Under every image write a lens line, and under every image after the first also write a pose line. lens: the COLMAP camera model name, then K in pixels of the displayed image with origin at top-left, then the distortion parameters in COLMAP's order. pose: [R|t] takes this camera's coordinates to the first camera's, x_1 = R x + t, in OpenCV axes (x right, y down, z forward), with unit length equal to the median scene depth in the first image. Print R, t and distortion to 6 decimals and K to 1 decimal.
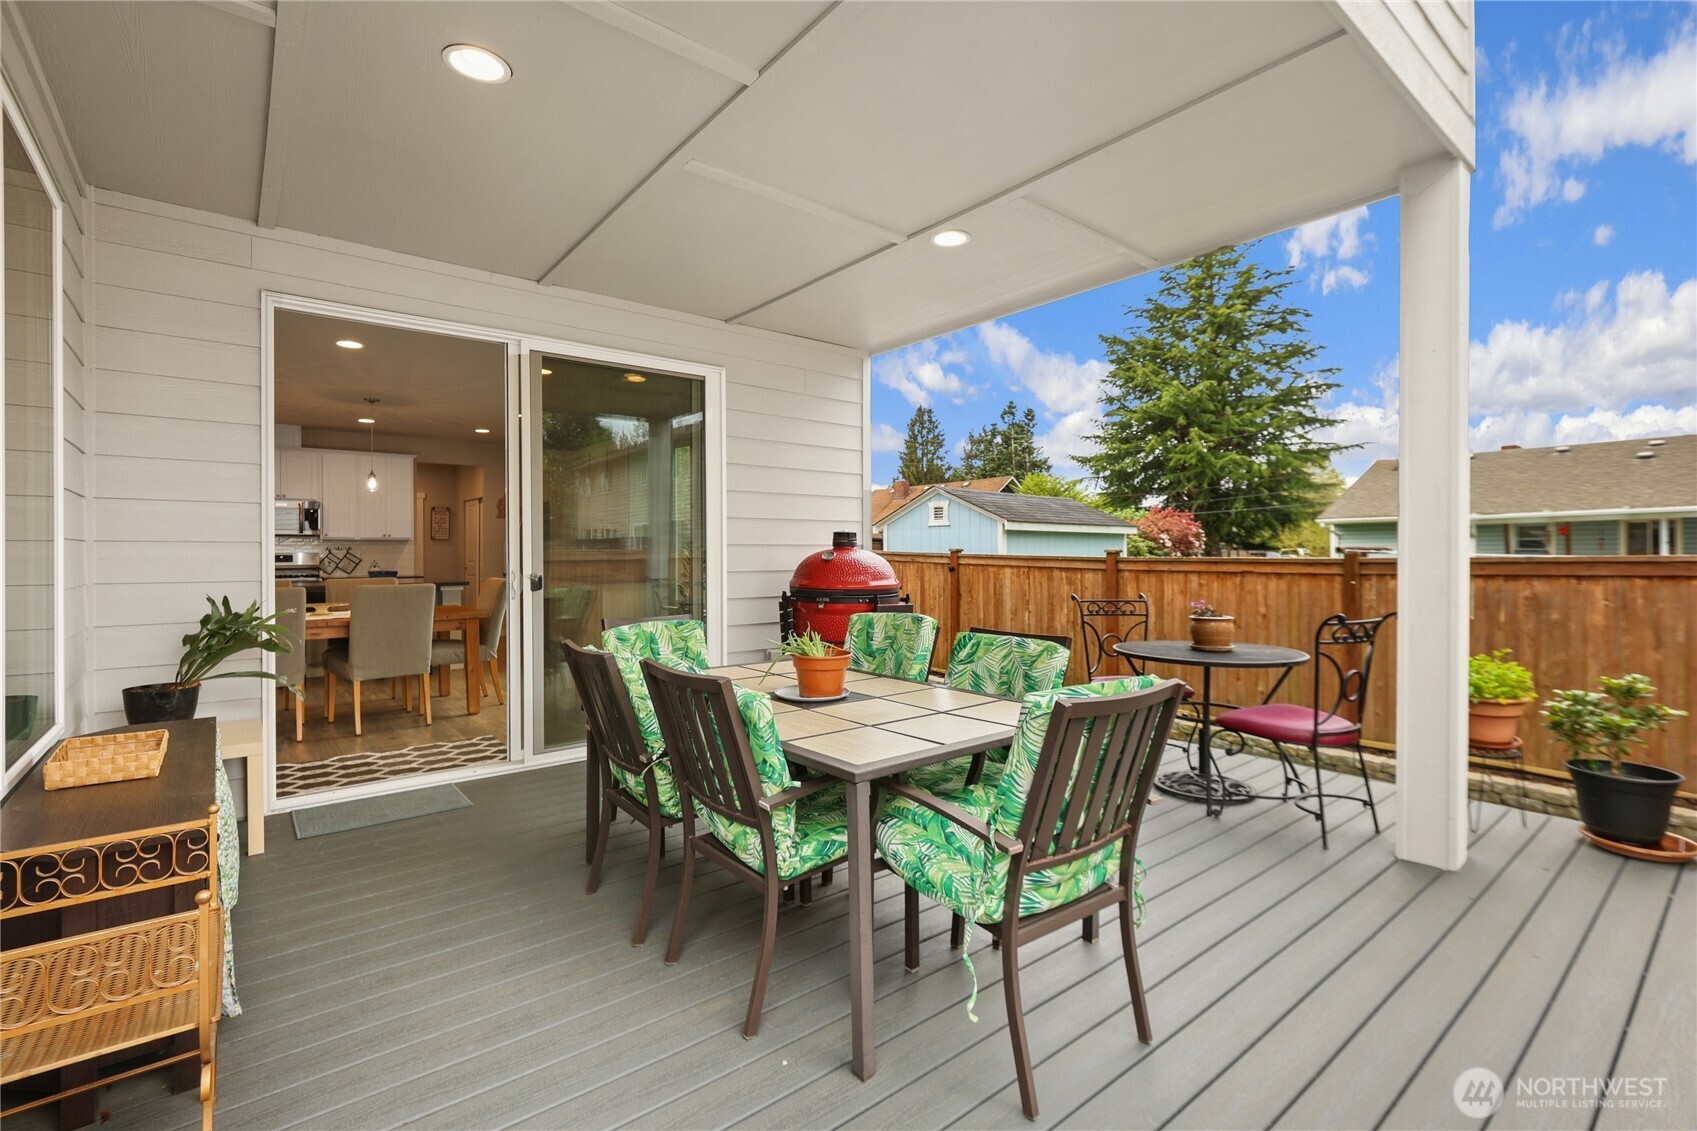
lens RADIAL K [[761.9, 0, 844.9], [0, 761.9, 558.8], [0, 0, 1]] dist [0.001809, -0.000486]
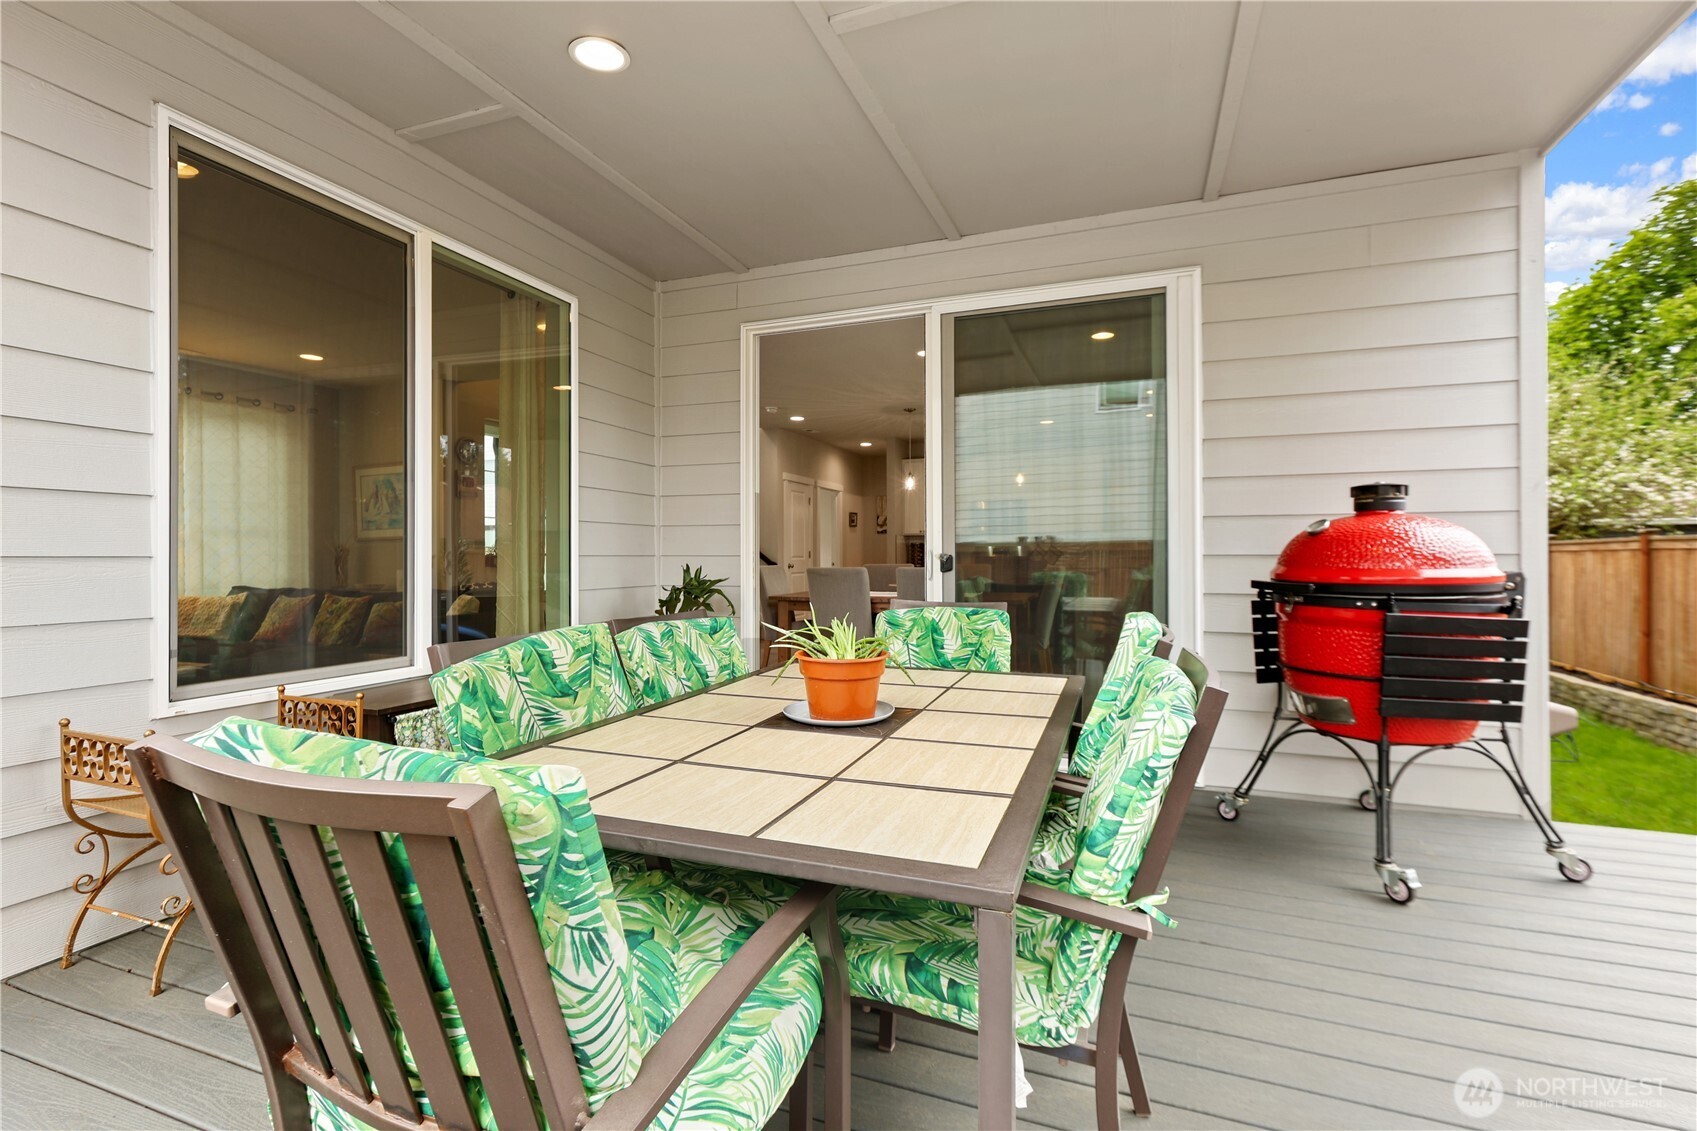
lens RADIAL K [[761.9, 0, 839.0], [0, 761.9, 560.7], [0, 0, 1]] dist [0.001809, -0.000486]
pose [[0.478318, 0.004134, -0.878177, 0.315282], [-0.003969, 0.999989, 0.002546, 0.022890], [0.878178, 0.002267, 0.478329, 0.385781]]
